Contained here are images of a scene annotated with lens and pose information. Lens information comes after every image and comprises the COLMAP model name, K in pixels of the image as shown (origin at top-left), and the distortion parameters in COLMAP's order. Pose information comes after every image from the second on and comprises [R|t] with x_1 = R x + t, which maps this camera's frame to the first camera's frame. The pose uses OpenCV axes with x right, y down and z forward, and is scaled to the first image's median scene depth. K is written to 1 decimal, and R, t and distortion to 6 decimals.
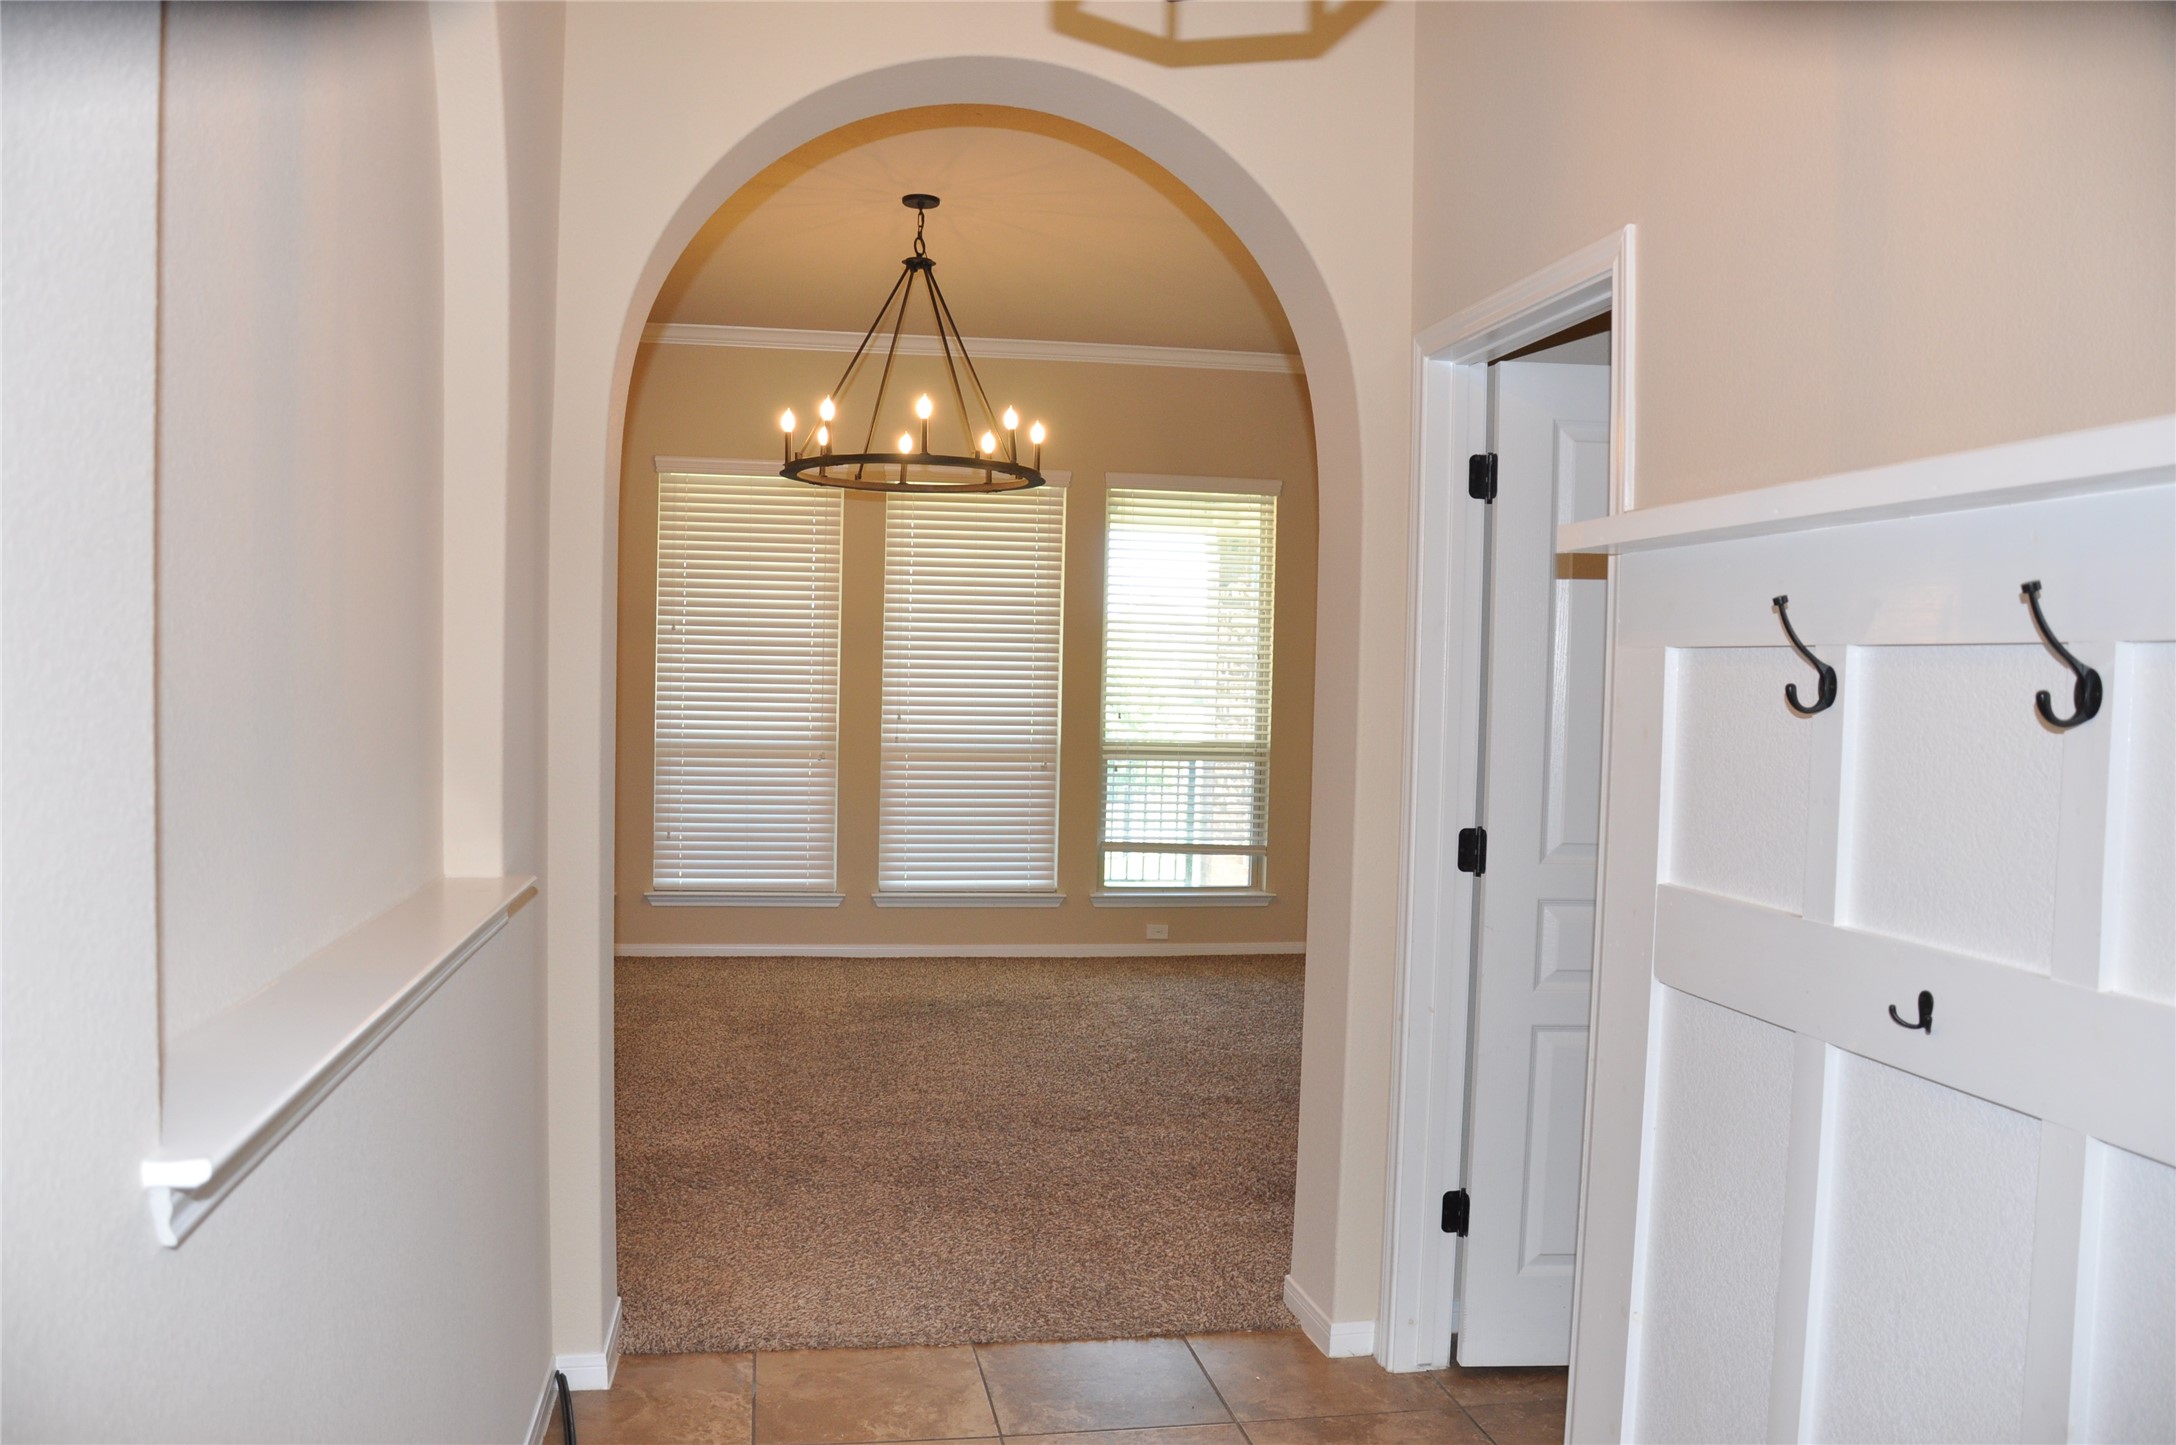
lens RADIAL K [[1678.5, 0, 1053.3], [0, 1678.5, 751.9], [0, 0, 1]] dist [-0.161577, 0.123507]
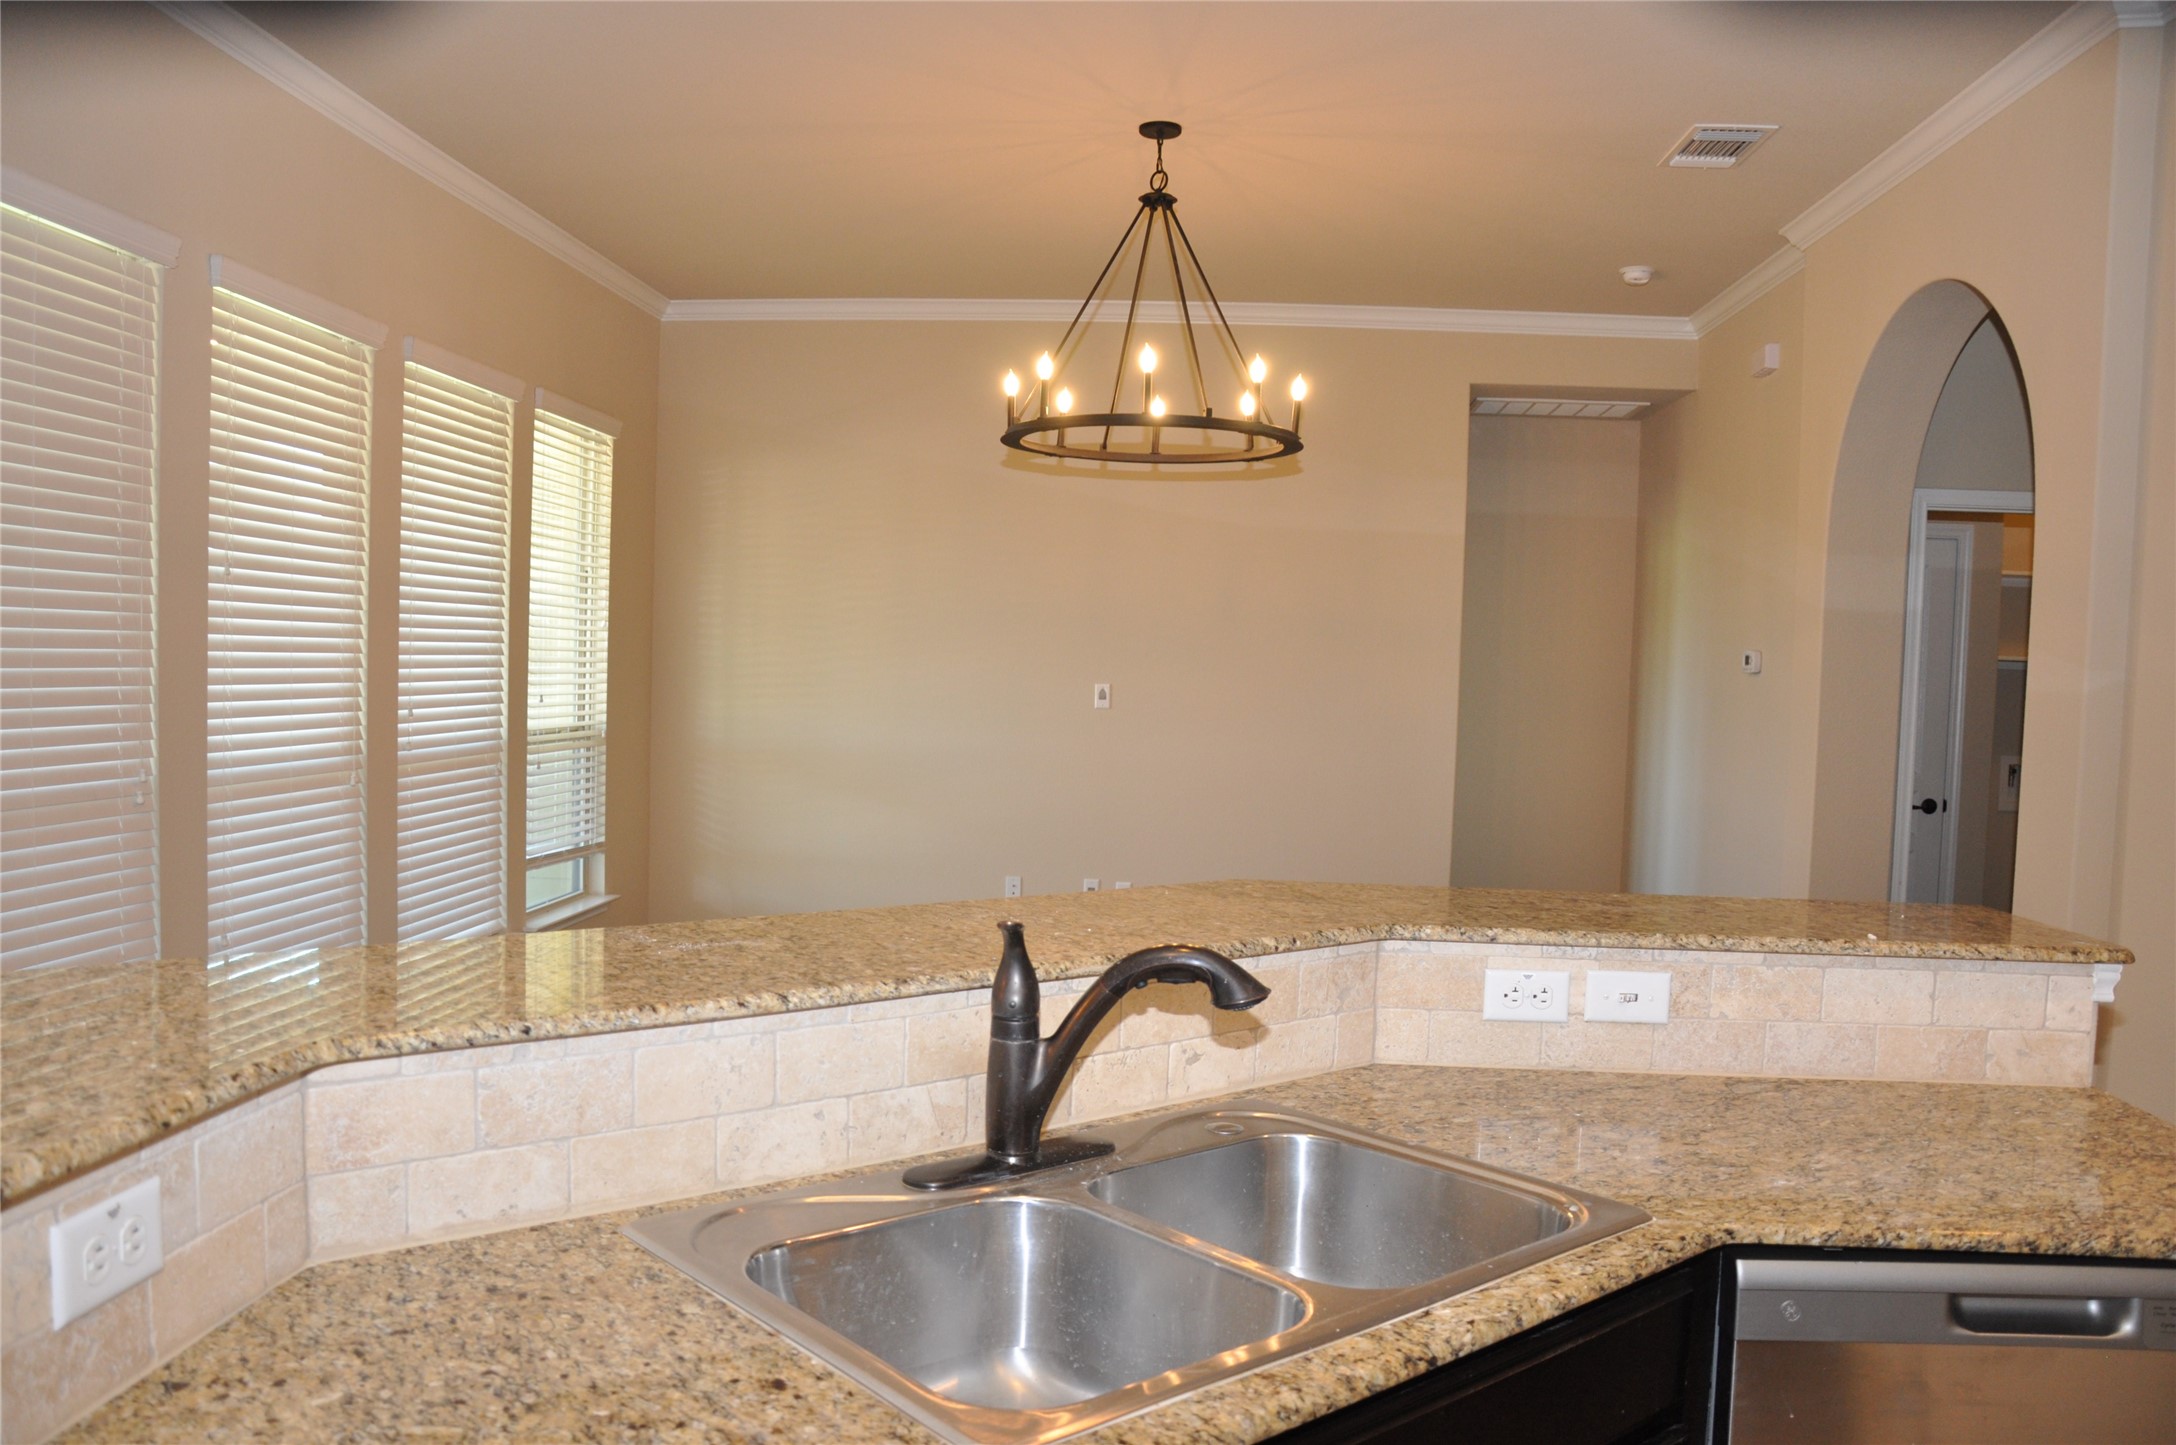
lens RADIAL K [[1678.5, 0, 1053.3], [0, 1678.5, 751.9], [0, 0, 1]] dist [-0.161577, 0.123507]
pose [[0.267186, -0.066108, 0.961375, -0.660607], [0.019635, 0.997810, 0.063156, -0.041738], [-0.963445, 0.002002, 0.267899, 0.567882]]
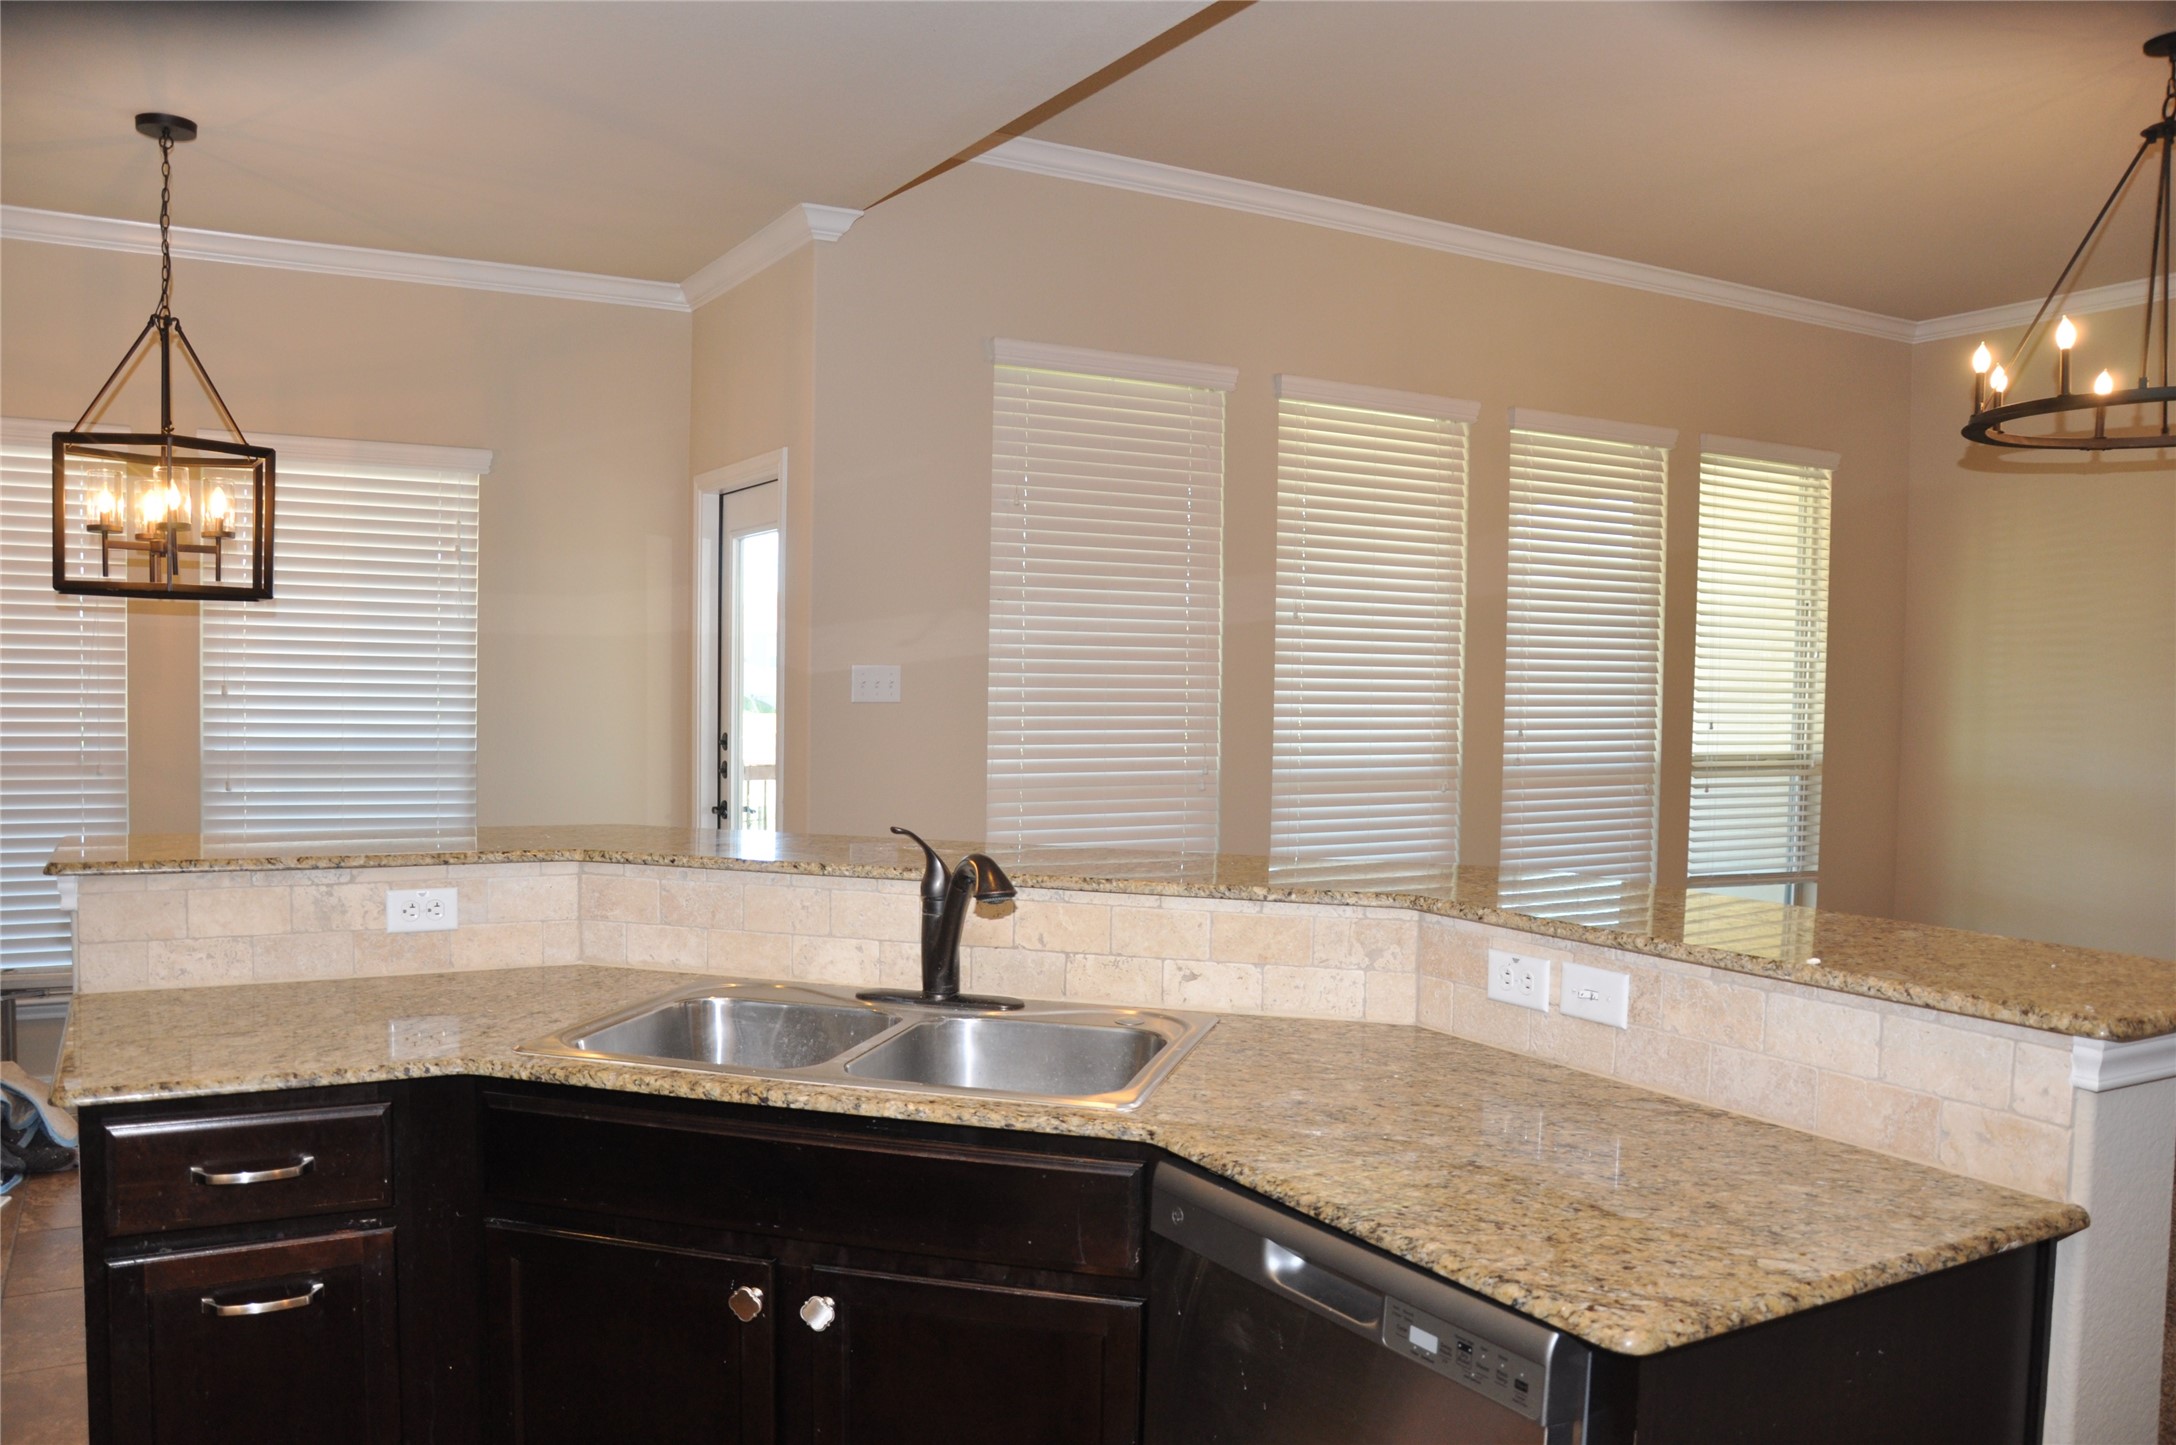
lens RADIAL K [[1678.5, 0, 1053.3], [0, 1678.5, 751.9], [0, 0, 1]] dist [-0.161577, 0.123507]
pose [[0.946858, -0.024189, 0.320742, -0.543112], [0.021352, 0.999696, 0.012358, -0.026030], [-0.320943, -0.004853, 0.947086, 0.336989]]
